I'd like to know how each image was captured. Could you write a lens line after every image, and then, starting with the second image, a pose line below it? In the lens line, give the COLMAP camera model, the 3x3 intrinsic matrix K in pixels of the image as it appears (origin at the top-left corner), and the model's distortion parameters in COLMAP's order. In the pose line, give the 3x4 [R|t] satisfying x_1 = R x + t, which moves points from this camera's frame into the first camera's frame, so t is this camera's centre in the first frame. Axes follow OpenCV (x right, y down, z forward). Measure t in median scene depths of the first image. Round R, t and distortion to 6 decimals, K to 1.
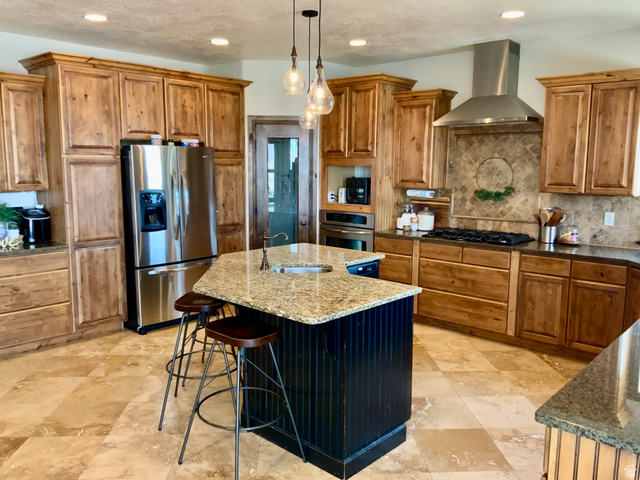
lens RADIAL K [[530.7, 0, 309.2], [0, 530.7, 239.4], [0, 0, 1]] dist [0.078024, -0.143724]
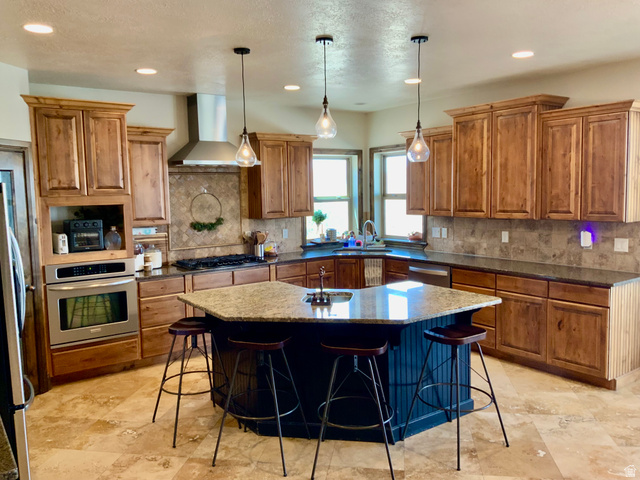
lens RADIAL K [[530.7, 0, 314.4], [0, 530.7, 242.6], [0, 0, 1]] dist [0.078024, -0.143724]
pose [[0.198822, -0.109104, 0.973944, -0.731284], [0.159377, 0.984154, 0.077712, -0.099629], [-0.966990, 0.139773, 0.213060, 0.541018]]
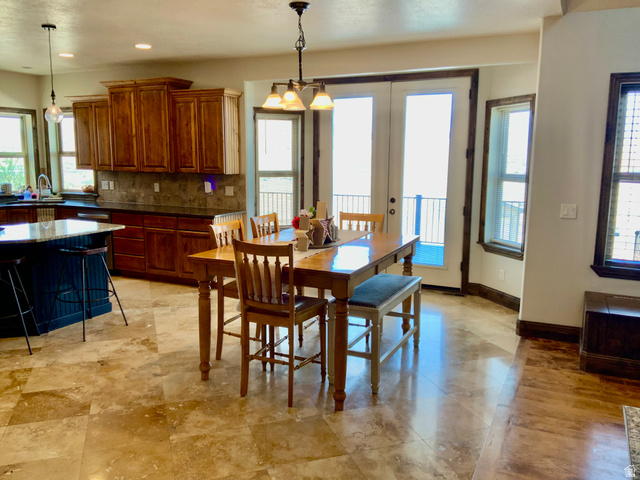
lens RADIAL K [[530.7, 0, 319.0], [0, 530.7, 241.9], [0, 0, 1]] dist [0.078024, -0.143724]
pose [[-0.290154, -0.163164, 0.942968, -1.041354], [0.123975, 0.970646, 0.206100, -0.061273], [-0.948916, 0.176705, -0.261409, 0.385191]]
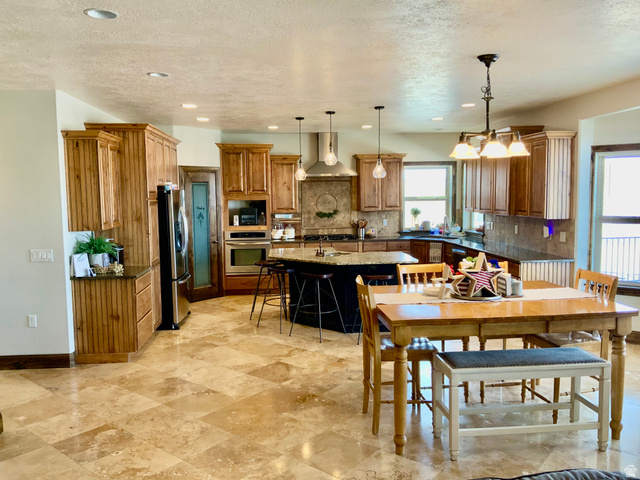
lens RADIAL K [[530.7, 0, 319.0], [0, 530.7, 240.4], [0, 0, 1]] dist [0.078024, -0.143724]
pose [[0.665698, -0.083413, 0.741545, -1.011257], [0.121675, 0.992567, 0.002420, -0.004300], [-0.736235, 0.088616, 0.670899, -0.172122]]
